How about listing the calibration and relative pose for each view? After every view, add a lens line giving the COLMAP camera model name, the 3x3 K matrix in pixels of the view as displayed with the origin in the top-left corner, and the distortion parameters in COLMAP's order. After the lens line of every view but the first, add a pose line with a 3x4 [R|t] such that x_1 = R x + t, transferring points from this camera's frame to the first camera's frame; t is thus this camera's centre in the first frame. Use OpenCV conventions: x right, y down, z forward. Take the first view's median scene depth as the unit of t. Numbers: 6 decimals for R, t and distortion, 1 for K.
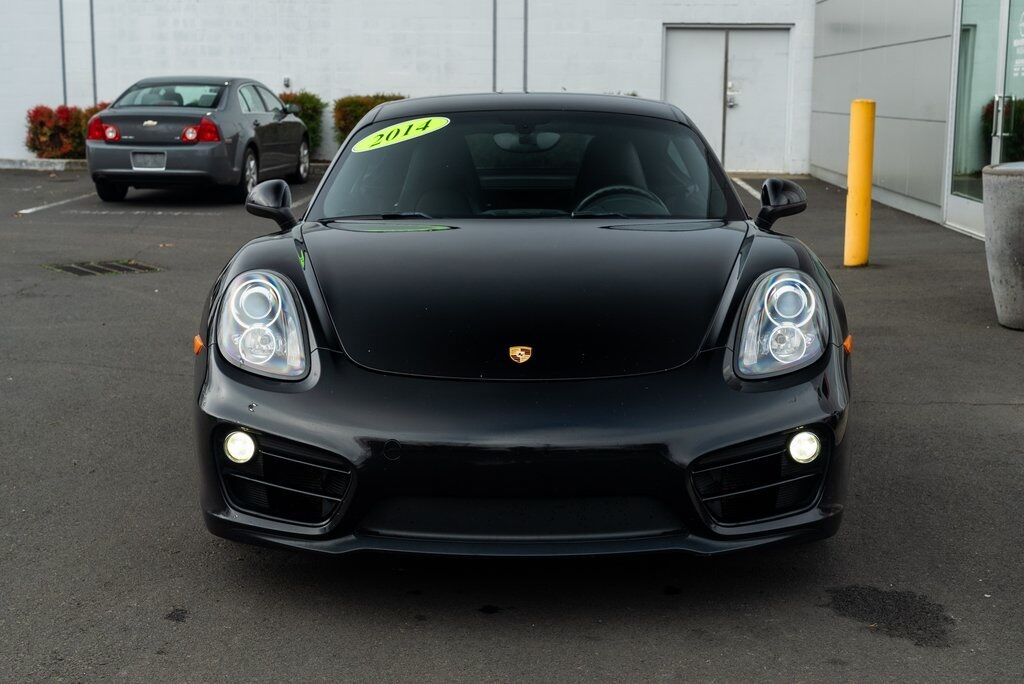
lens RADIAL K [[1503.7, 0, 512.5], [0, 1503.7, 339.1], [0, 0, 1]] dist [0.019355, 0.000000]
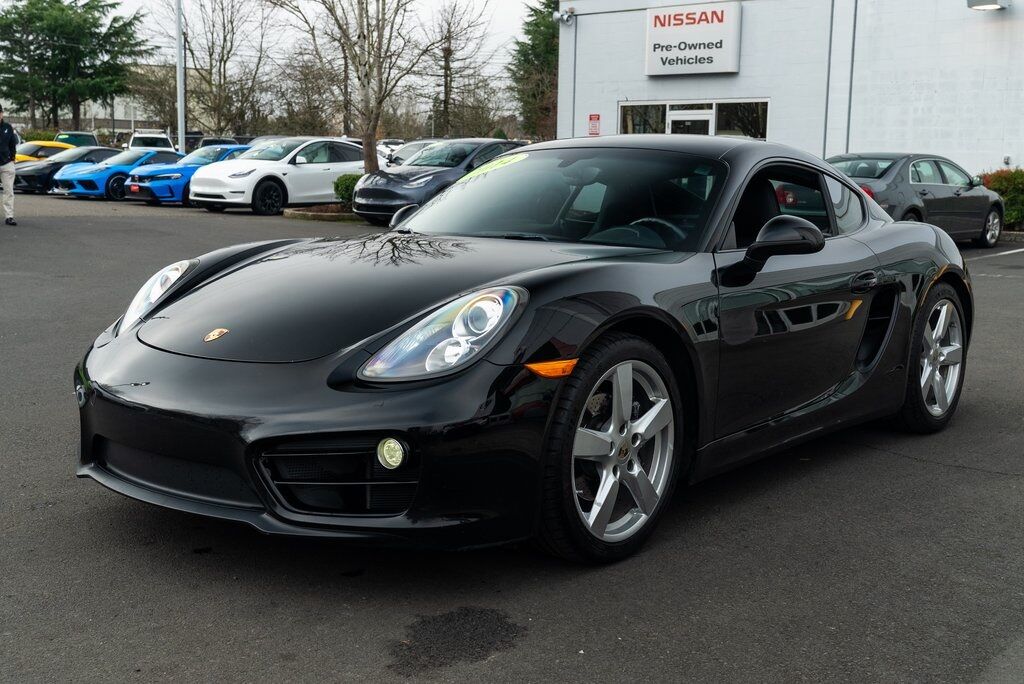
lens RADIAL K [[1190.6, 0, 508.7], [0, 1190.6, 345.7], [0, 0, 1]] dist [0.020651, 0.000000]
pose [[0.776964, 0.097474, -0.621953, 0.265081], [-0.112231, 0.993561, 0.015511, -0.008007], [0.619460, 0.057751, 0.782901, 0.145080]]
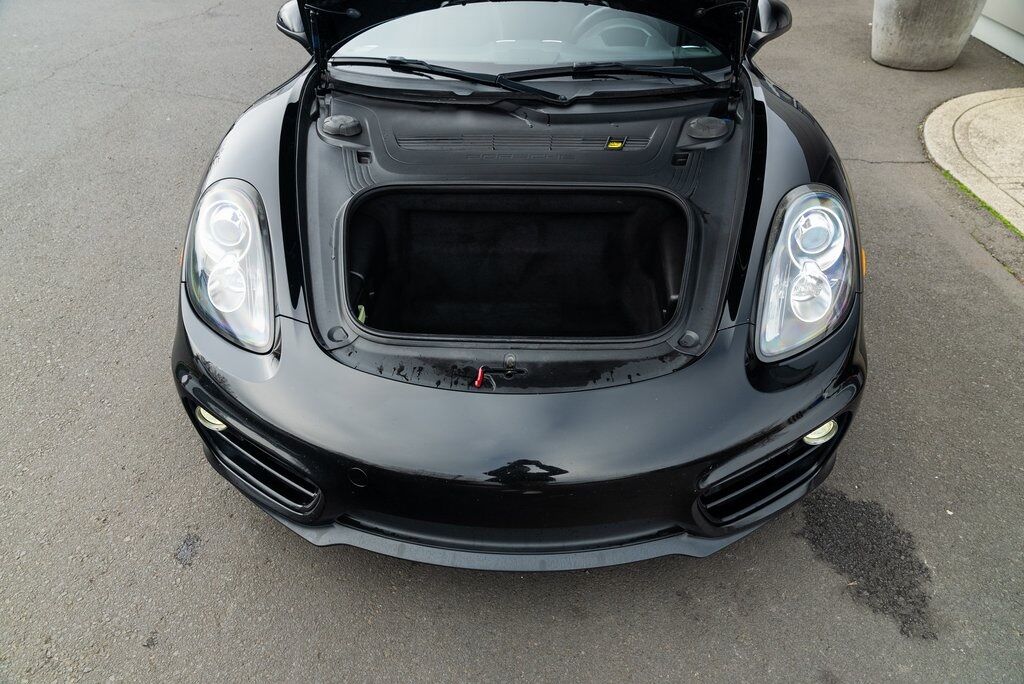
lens RADIAL K [[702.1, 0, 510.9], [0, 702.1, 343.9], [0, 0, 1]] dist [-0.040714, 0.027836]
pose [[0.999464, 0.014521, -0.029341, 0.006244], [0.000906, 0.883627, 0.468190, -0.061283], [0.032725, -0.467966, 0.883140, 0.226664]]
